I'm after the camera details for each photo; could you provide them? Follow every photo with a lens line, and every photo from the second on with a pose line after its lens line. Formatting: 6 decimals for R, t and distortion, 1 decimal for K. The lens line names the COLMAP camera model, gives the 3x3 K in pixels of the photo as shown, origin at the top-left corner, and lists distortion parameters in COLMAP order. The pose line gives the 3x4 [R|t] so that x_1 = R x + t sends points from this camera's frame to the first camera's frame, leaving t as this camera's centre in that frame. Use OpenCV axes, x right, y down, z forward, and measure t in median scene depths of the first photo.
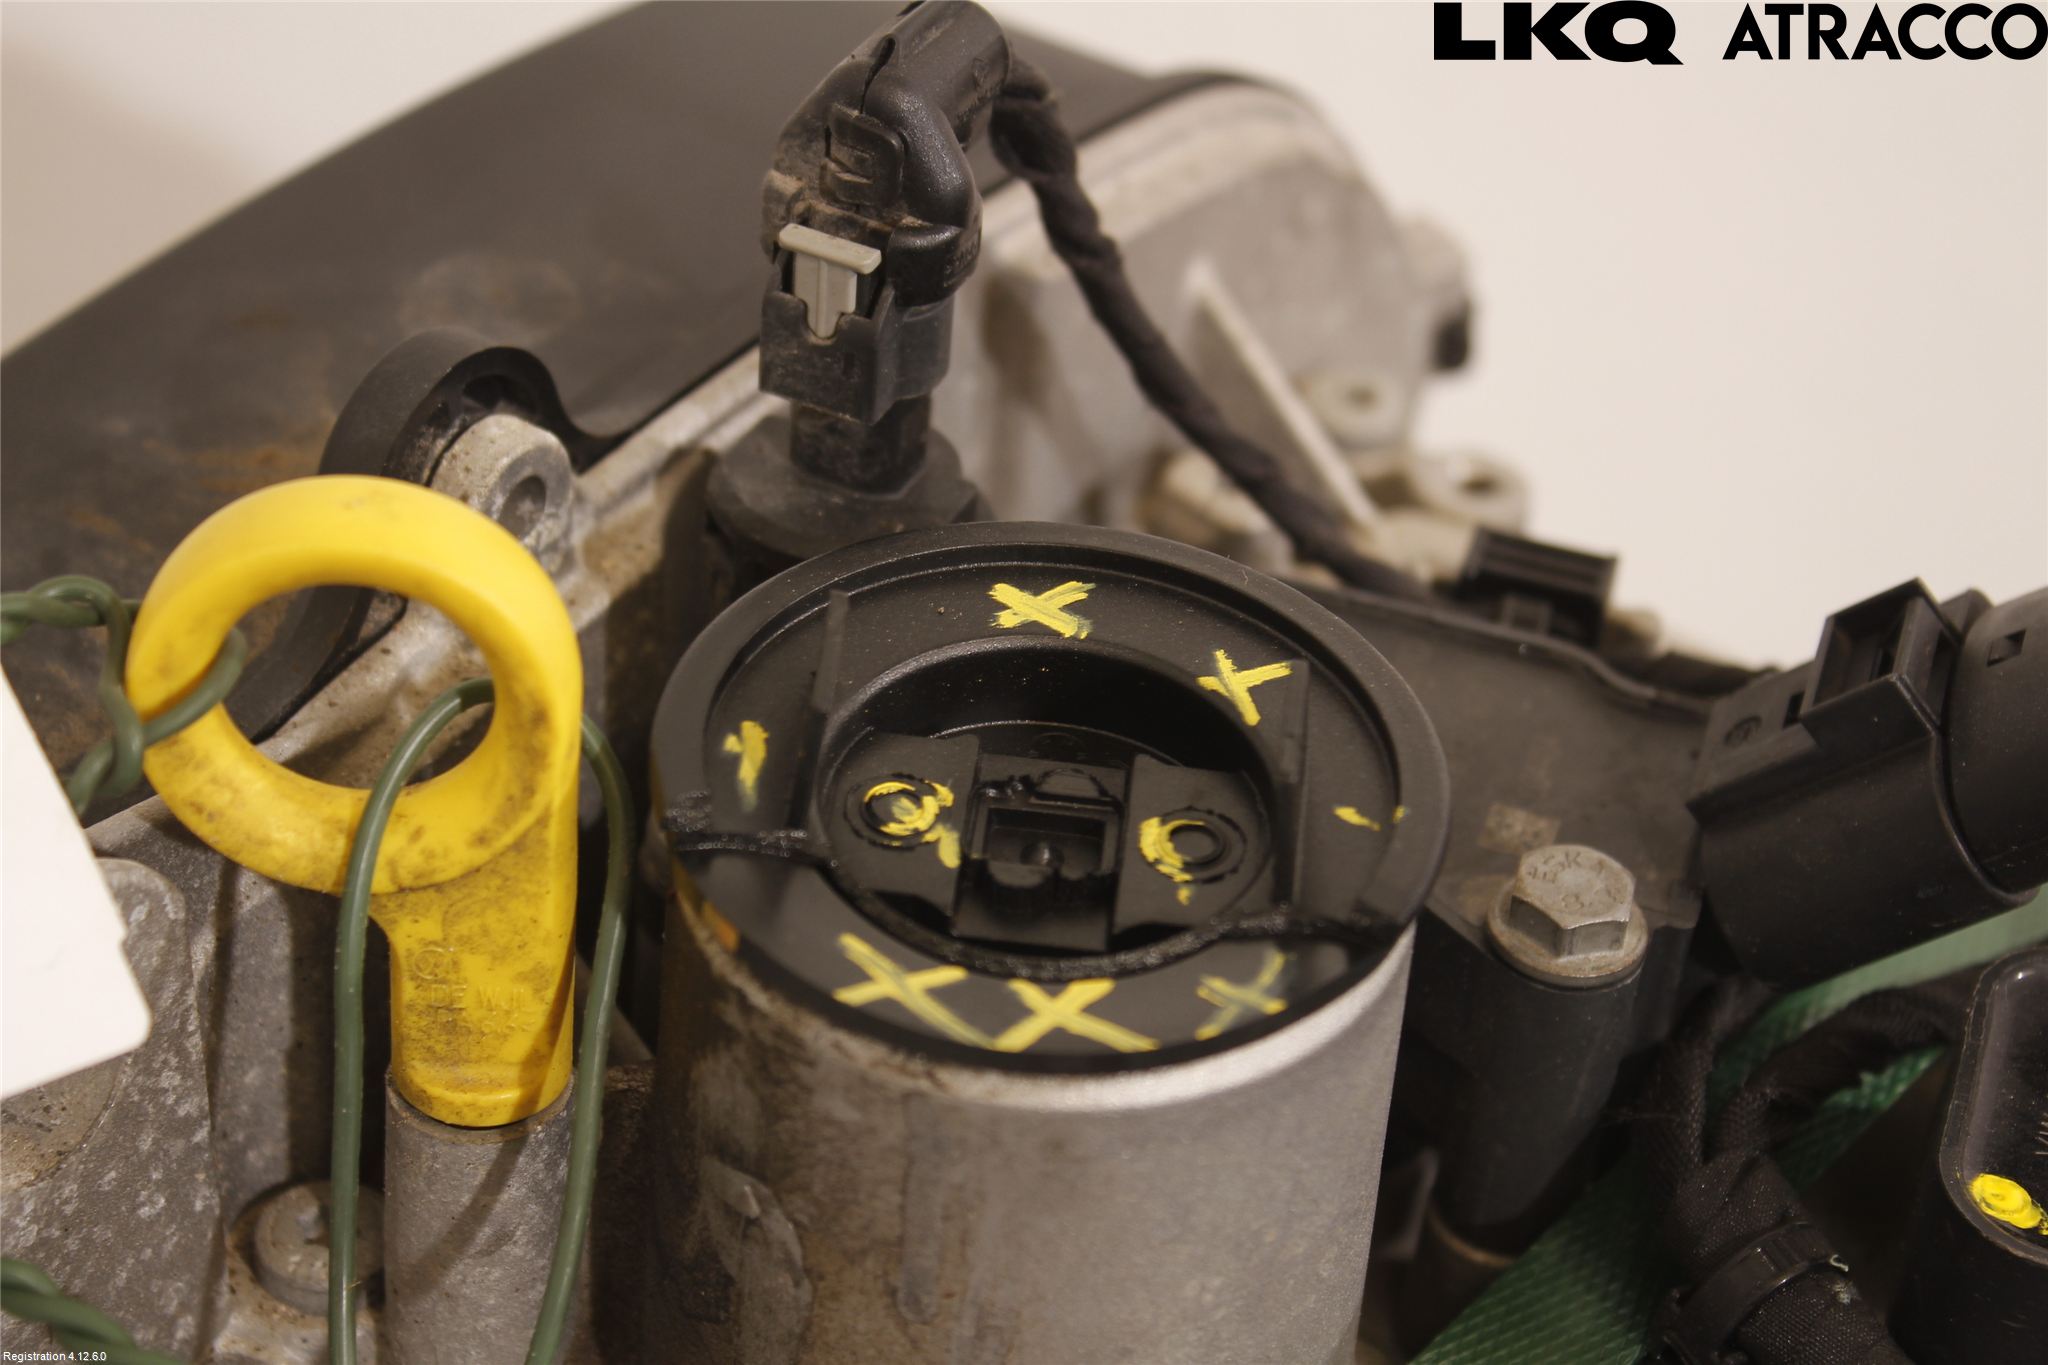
lens RADIAL K [[4182.3, 0, 1024.0], [0, 4182.3, 682.5], [0, 0, 1]] dist [-0.024582, -0.055870]
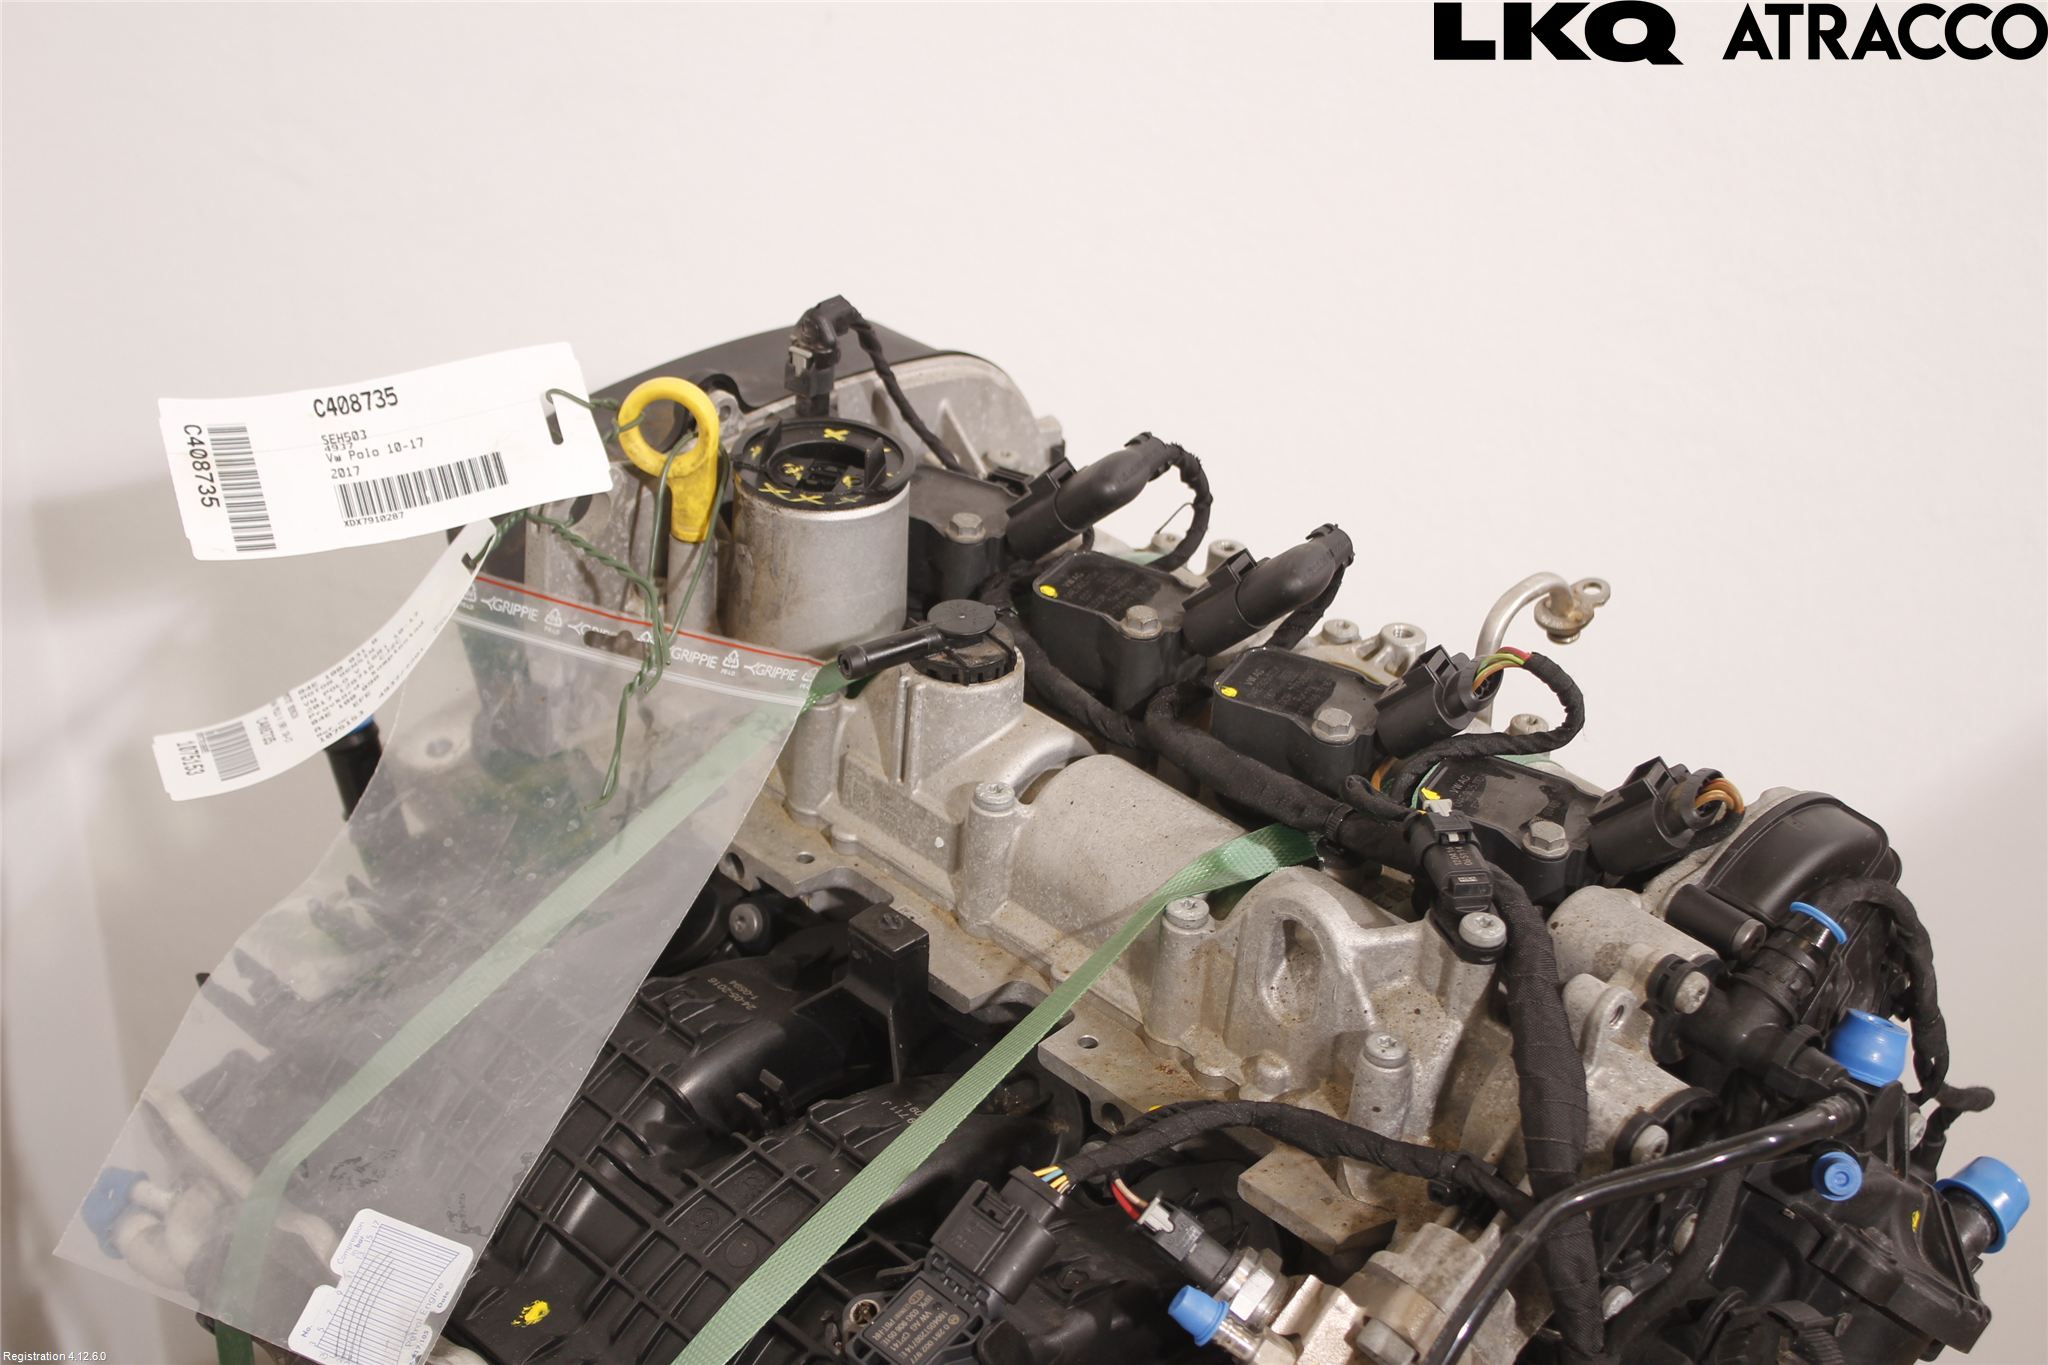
lens RADIAL K [[3283.5, 0, 1024.0], [0, 3283.5, 682.5], [0, 0, 1]] dist [-0.007442, -0.000627]
pose [[0.984508, 0.080397, -0.155822, 0.735582], [-0.103526, 0.983777, -0.146507, 0.701427], [0.141516, 0.160369, 0.976860, -2.182931]]
